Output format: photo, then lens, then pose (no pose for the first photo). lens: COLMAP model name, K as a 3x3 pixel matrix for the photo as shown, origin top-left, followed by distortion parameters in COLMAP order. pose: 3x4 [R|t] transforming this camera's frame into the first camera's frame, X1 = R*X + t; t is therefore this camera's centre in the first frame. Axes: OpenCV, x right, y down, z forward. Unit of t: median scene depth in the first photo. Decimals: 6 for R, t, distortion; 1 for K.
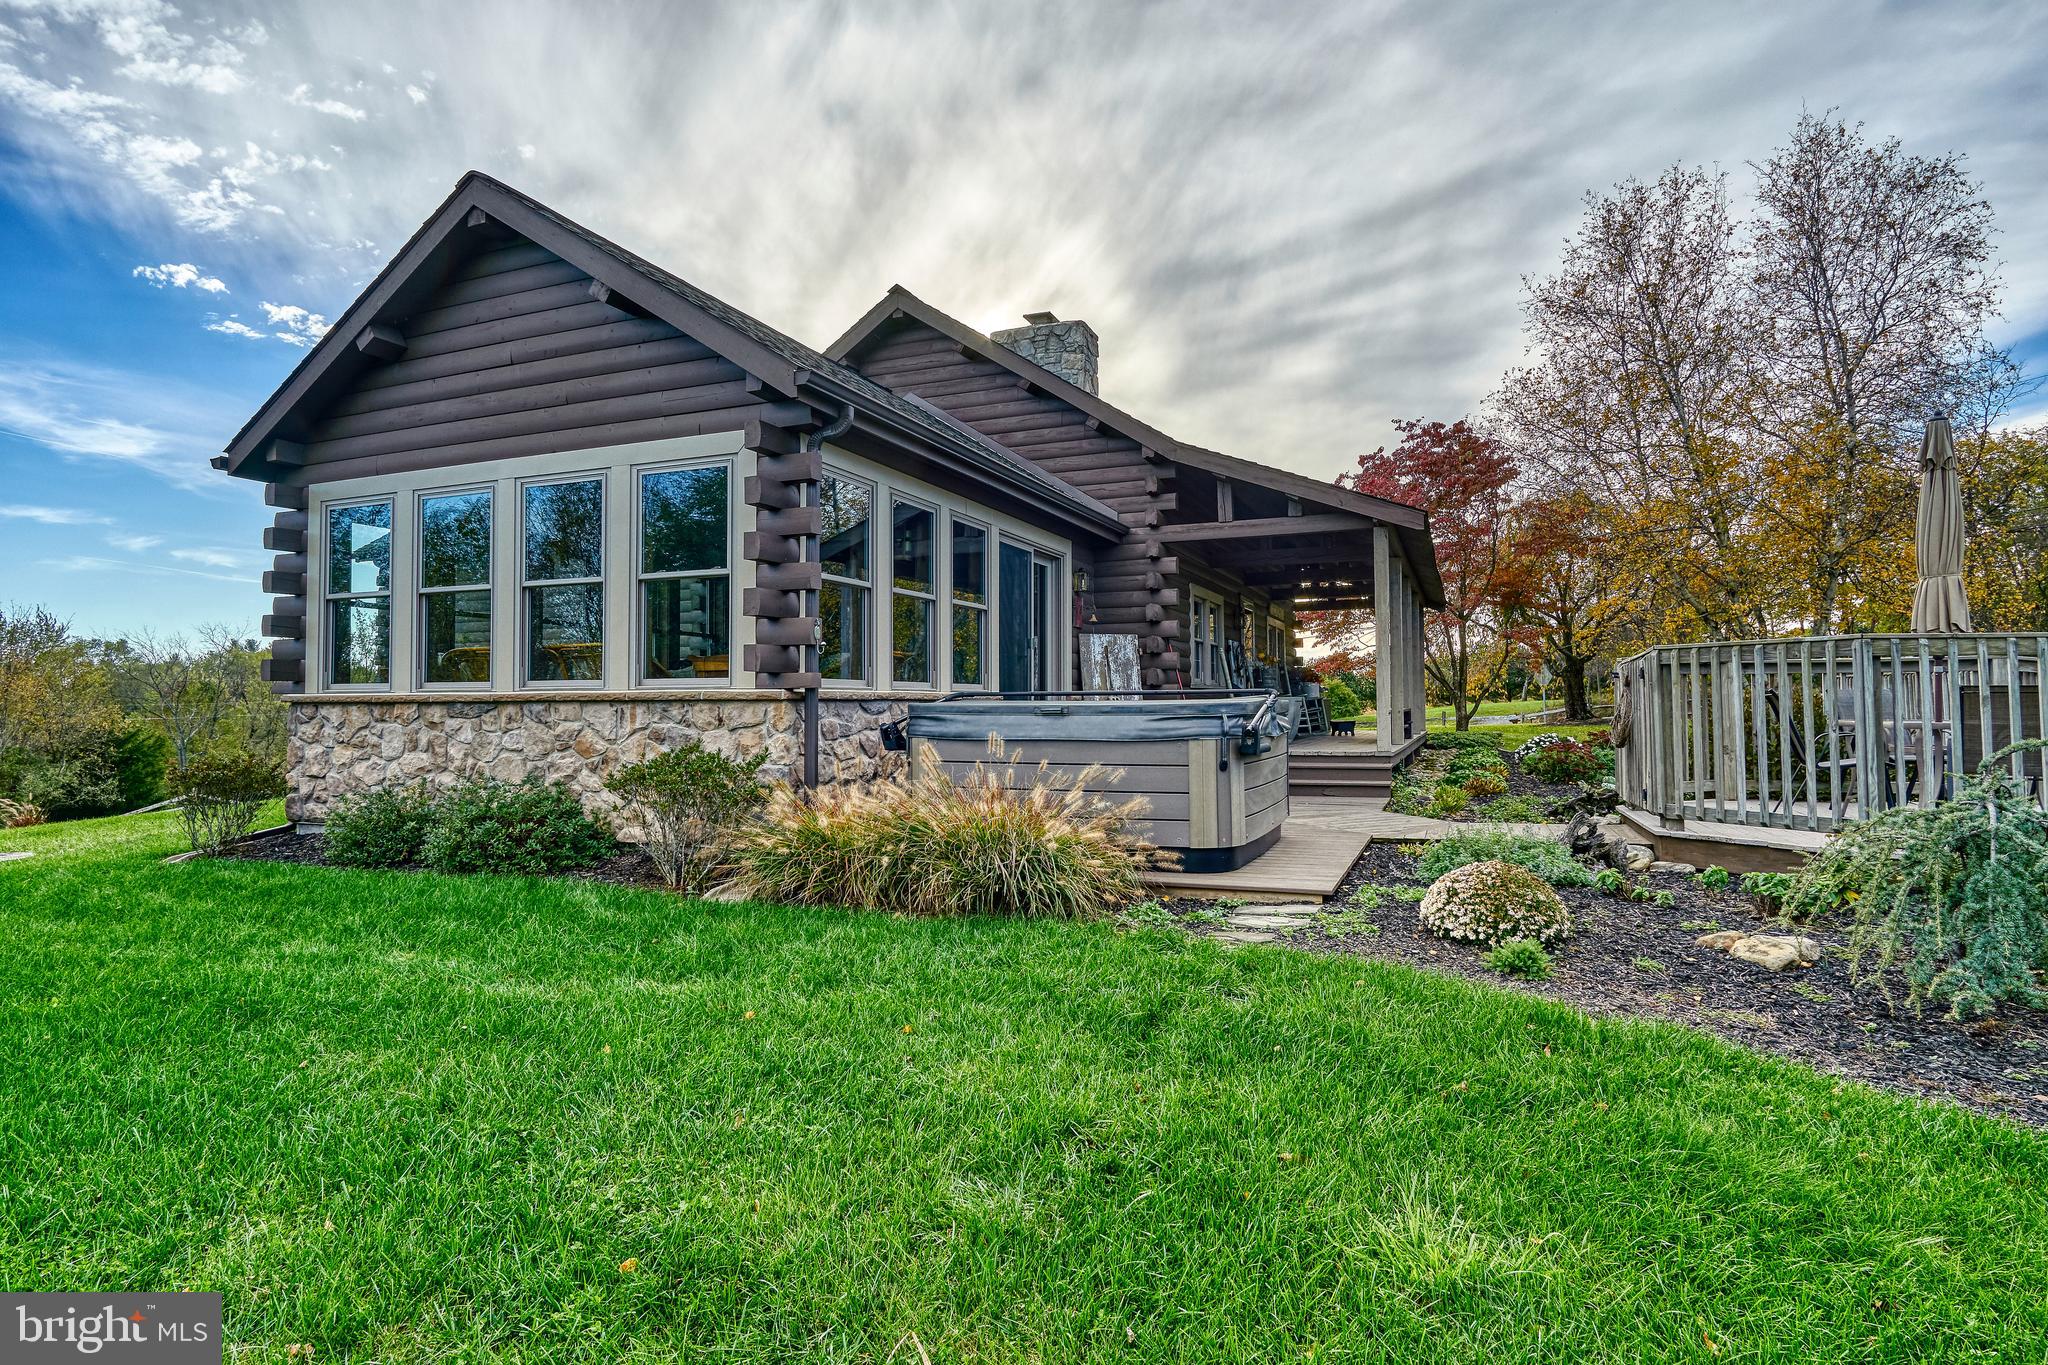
lens RADIAL K [[1081.7, 0, 1024.0], [0, 1081.7, 682.5], [0, 0, 1]] dist [-0.012330, 0.000245]
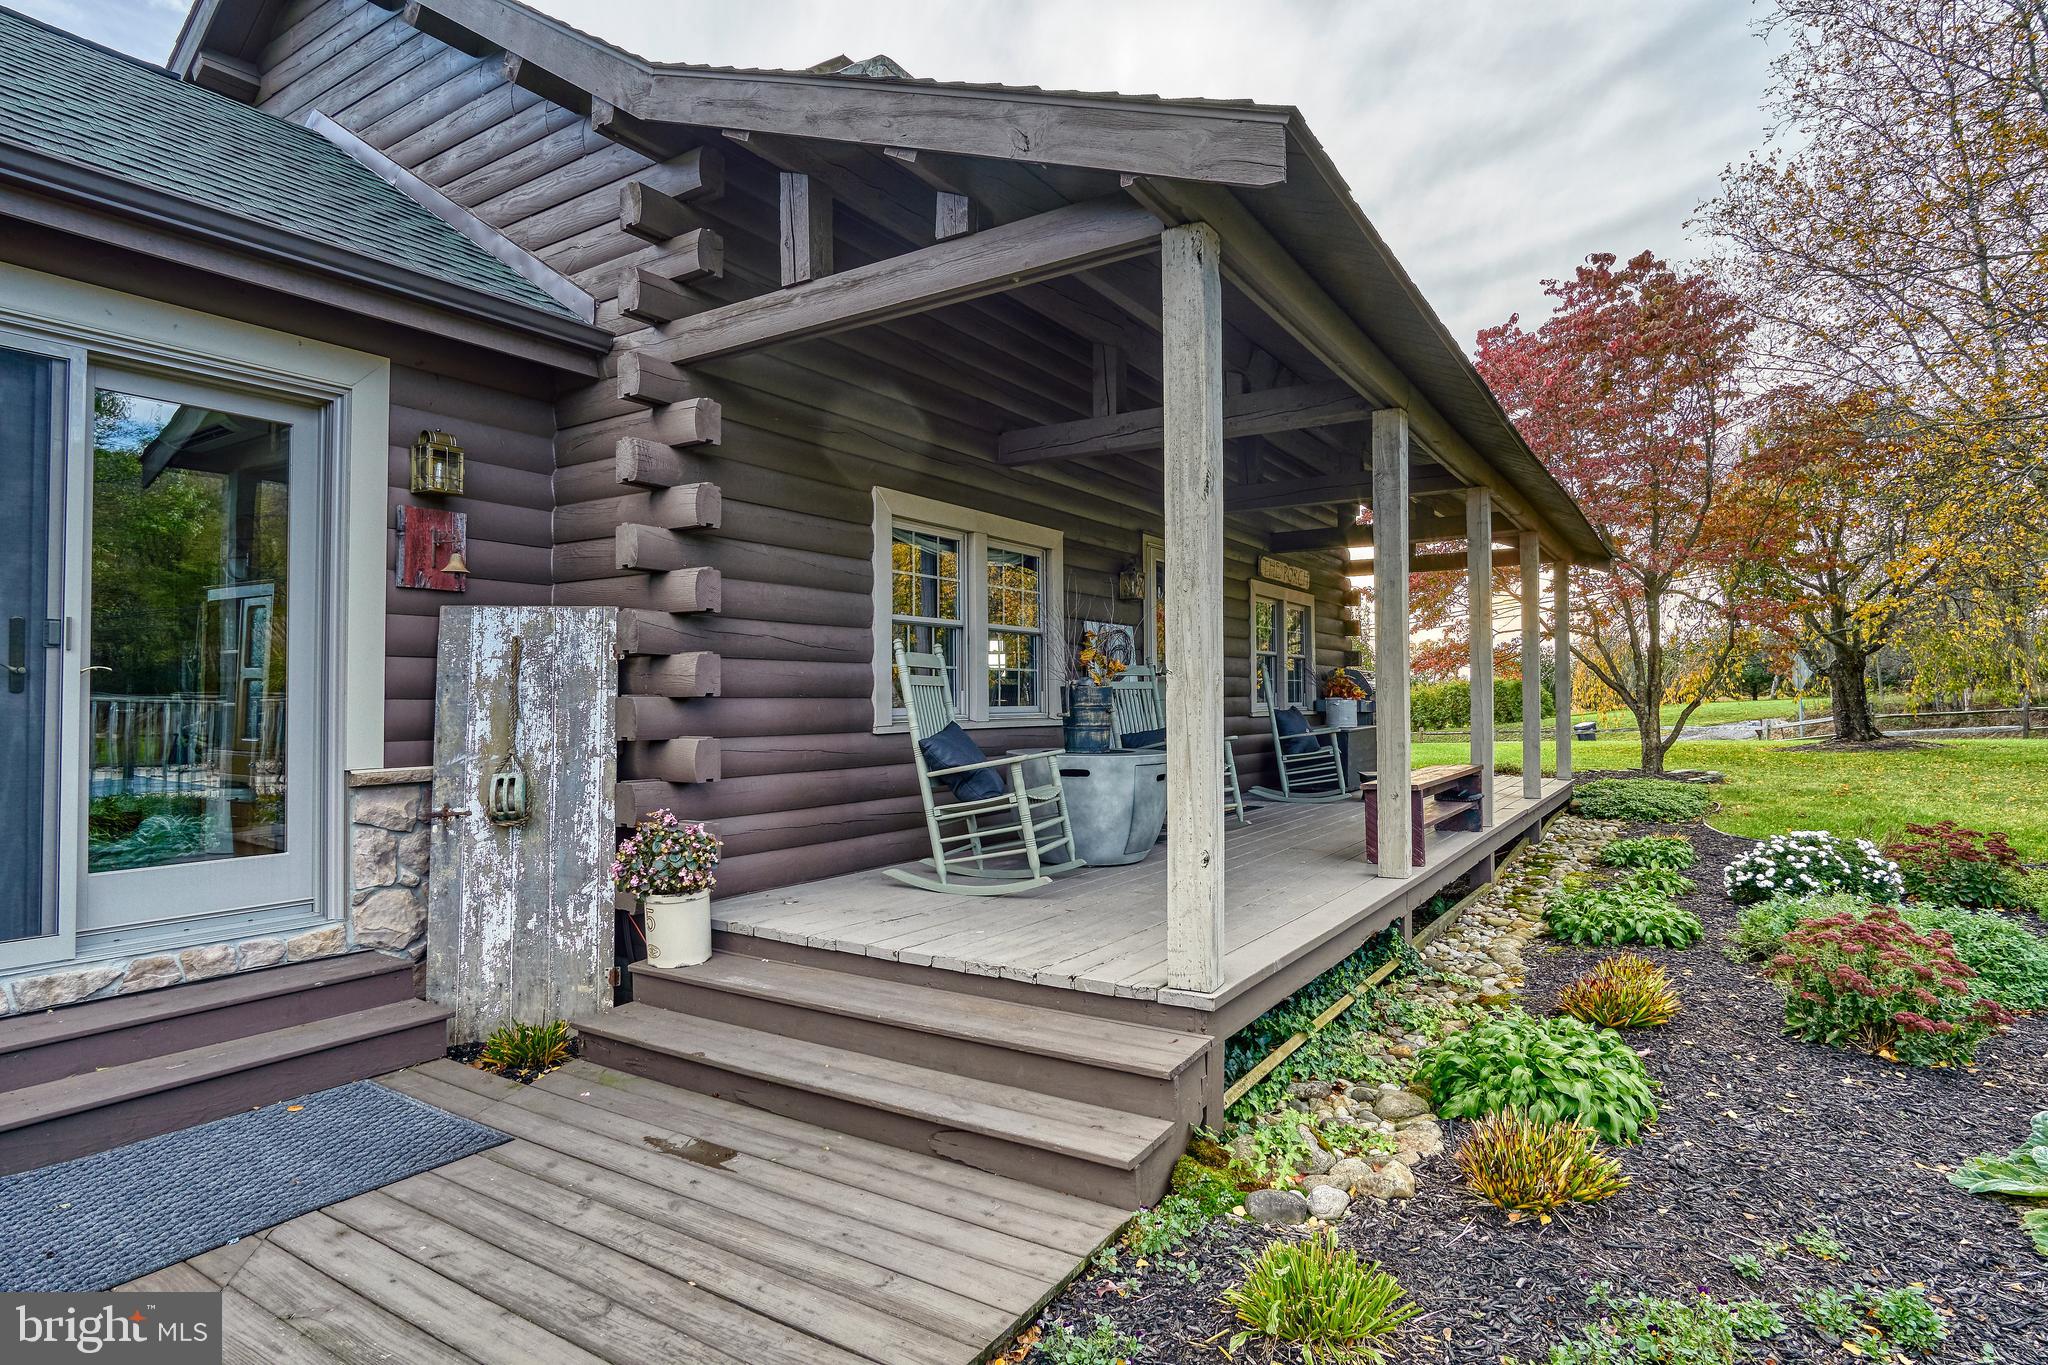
lens RADIAL K [[1081.7, 0, 1024.0], [0, 1081.7, 682.5], [0, 0, 1]] dist [-0.012330, 0.000245]
pose [[0.984350, 0.001344, -0.176219, 0.218349], [0.000421, 0.999950, 0.009977, -0.014701], [0.176224, -0.009895, 0.984300, 0.450588]]
